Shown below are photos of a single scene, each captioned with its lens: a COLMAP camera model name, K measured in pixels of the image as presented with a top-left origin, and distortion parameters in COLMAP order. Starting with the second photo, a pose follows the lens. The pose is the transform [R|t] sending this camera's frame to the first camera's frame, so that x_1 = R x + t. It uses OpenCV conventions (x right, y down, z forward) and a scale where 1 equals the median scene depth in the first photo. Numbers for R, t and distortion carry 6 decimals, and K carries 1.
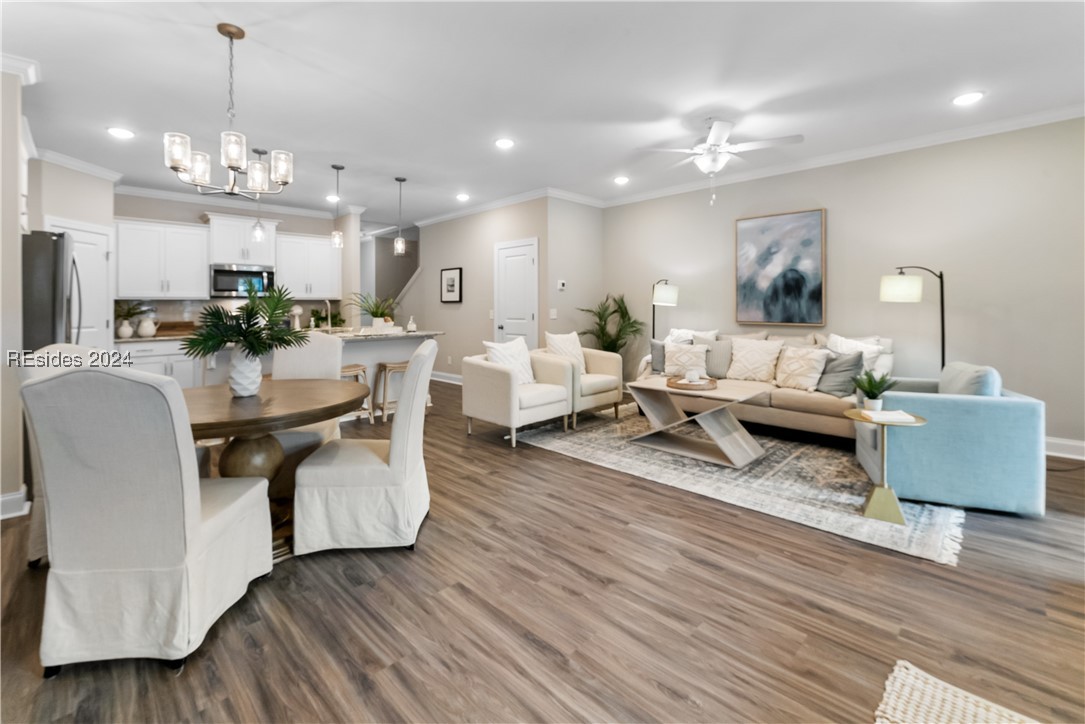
lens RADIAL K [[462.8, 0, 539.5], [0, 462.8, 305.4], [0, 0, 1]] dist [0.005140, -0.002905]
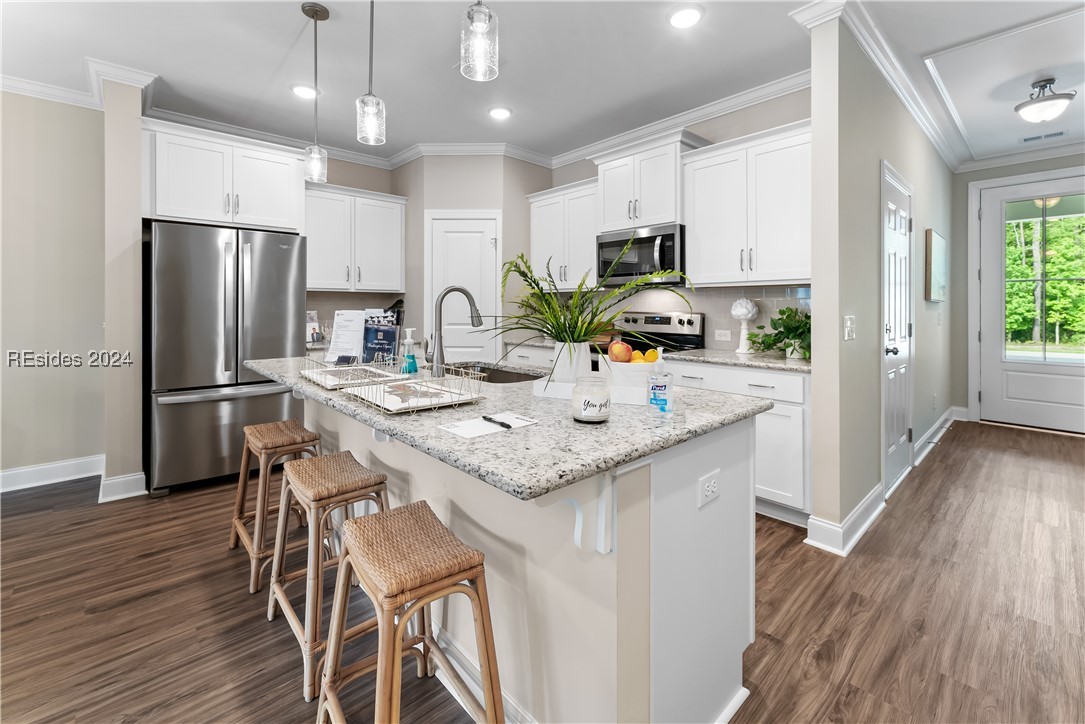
lens RADIAL K [[462.8, 0, 541.0], [0, 462.8, 293.7], [0, 0, 1]] dist [0.005140, -0.002905]
pose [[-0.055497, -0.014226, -0.998358, -0.074265], [0.002113, 0.999895, -0.014365, 0.001820], [0.998457, -0.002907, -0.055461, 1.169124]]
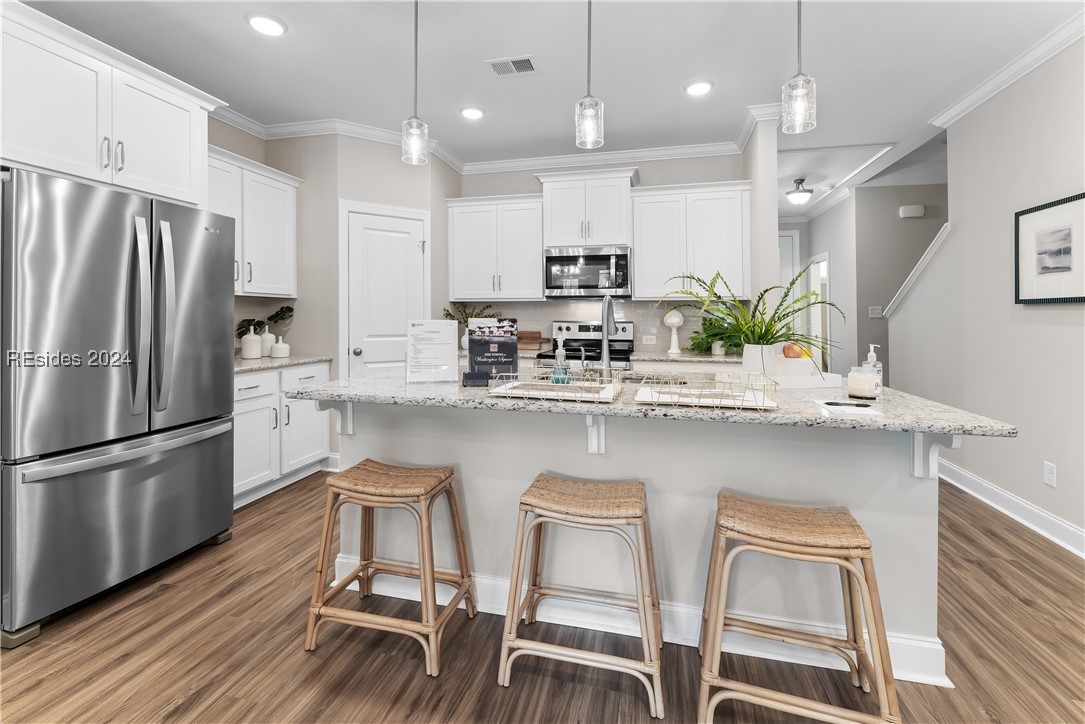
lens RADIAL K [[462.8, 0, 546.5], [0, 462.8, 303.1], [0, 0, 1]] dist [0.005140, -0.002905]
pose [[0.519254, -0.010705, -0.854553, -0.148780], [-0.008100, 0.999815, -0.017447, 0.003341], [0.854582, 0.015982, 0.519071, 0.792008]]
